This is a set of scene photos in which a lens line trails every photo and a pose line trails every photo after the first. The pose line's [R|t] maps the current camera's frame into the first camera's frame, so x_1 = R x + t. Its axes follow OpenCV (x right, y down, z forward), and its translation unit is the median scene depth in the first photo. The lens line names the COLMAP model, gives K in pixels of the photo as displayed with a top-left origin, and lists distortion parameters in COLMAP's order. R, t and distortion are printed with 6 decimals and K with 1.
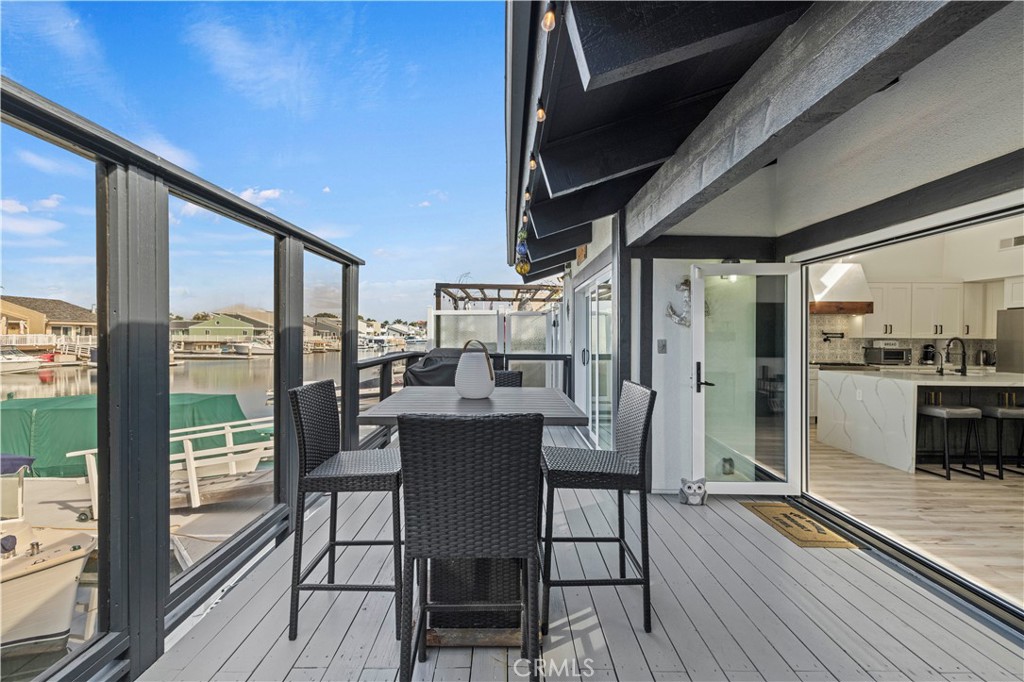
lens RADIAL K [[440.7, 0, 507.8], [0, 440.7, 338.6], [0, 0, 1]] dist [0.005183, 0.000269]
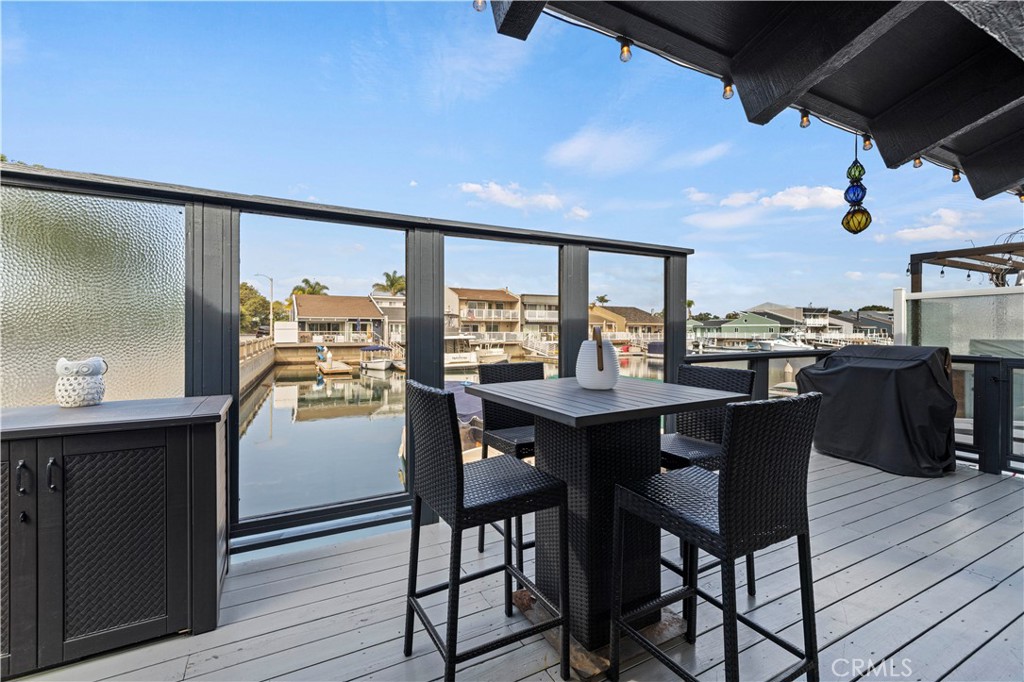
lens RADIAL K [[440.7, 0, 506.4], [0, 440.7, 336.8], [0, 0, 1]] dist [0.005183, 0.000269]
pose [[0.460486, 0.005551, -0.887650, 0.193180], [-0.003978, 0.999983, 0.004190, 0.005802], [0.887658, 0.001601, 0.460500, 0.118802]]
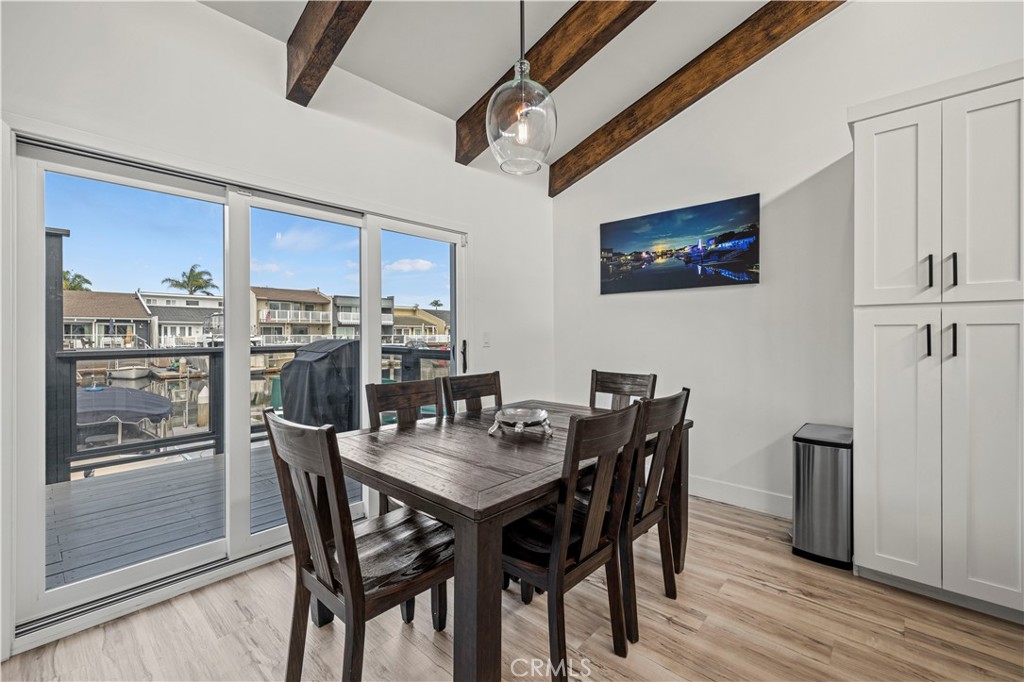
lens RADIAL K [[440.7, 0, 507.9], [0, 440.7, 332.5], [0, 0, 1]] dist [0.005183, 0.000269]
pose [[0.737176, -0.010997, -0.675611, 0.486503], [0.002451, 0.999904, -0.013601, 0.016456], [0.675696, 0.008371, 0.737132, 0.545222]]
